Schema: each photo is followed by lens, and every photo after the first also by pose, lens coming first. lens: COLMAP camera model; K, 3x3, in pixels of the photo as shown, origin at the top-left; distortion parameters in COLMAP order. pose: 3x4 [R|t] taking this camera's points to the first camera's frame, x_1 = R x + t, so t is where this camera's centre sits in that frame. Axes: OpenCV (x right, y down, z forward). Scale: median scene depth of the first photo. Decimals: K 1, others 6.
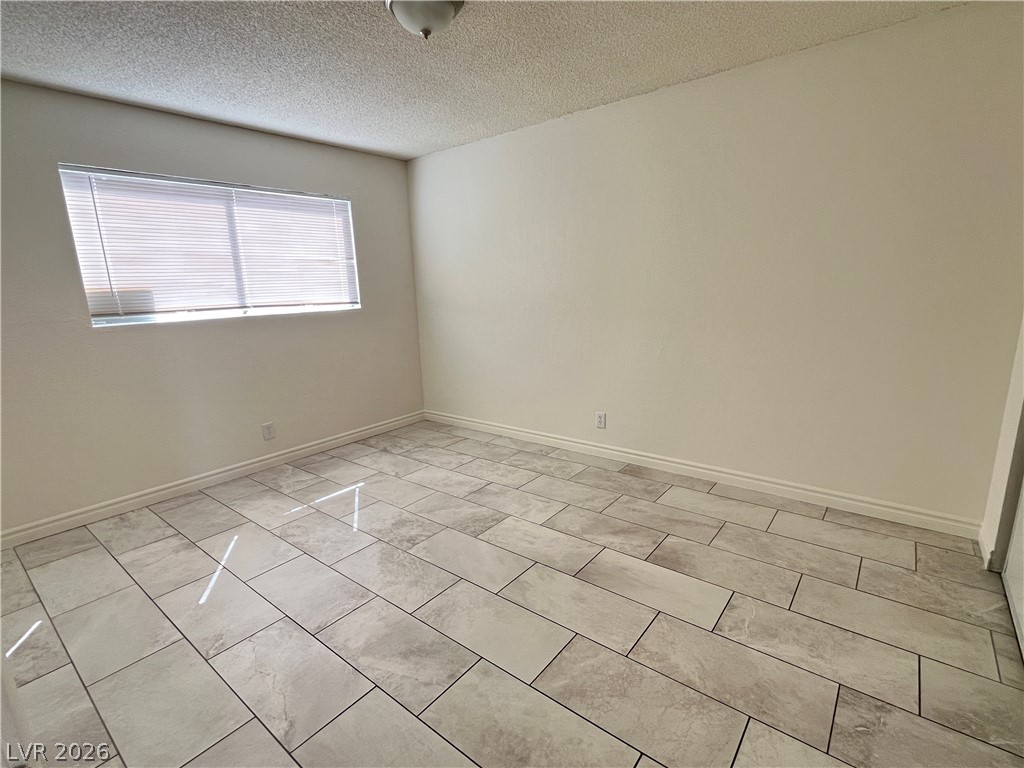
lens RADIAL K [[487.2, 0, 513.1], [0, 487.2, 383.3], [0, 0, 1]] dist [-0.001994, -0.000026]
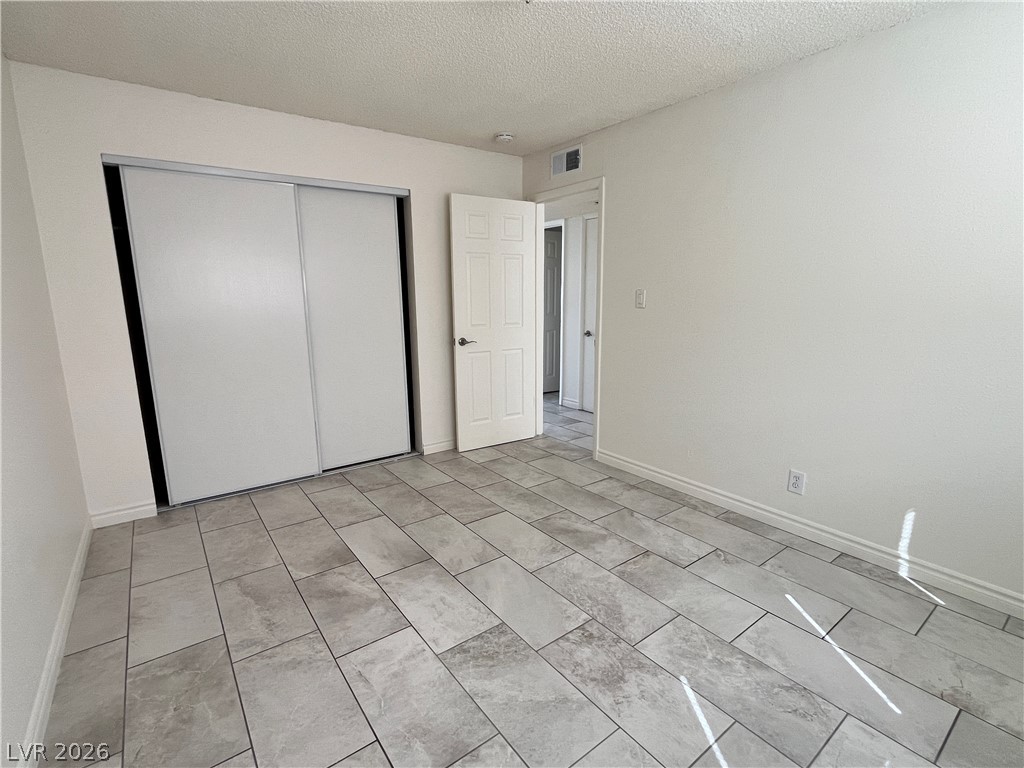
lens RADIAL K [[487.2, 0, 514.5], [0, 487.2, 384.9], [0, 0, 1]] dist [-0.001994, -0.000026]
pose [[-0.967600, -0.006776, 0.252396, -0.293589], [0.090403, 0.924067, 0.371386, -0.319175], [-0.235748, 0.382170, -0.893515, 1.582253]]
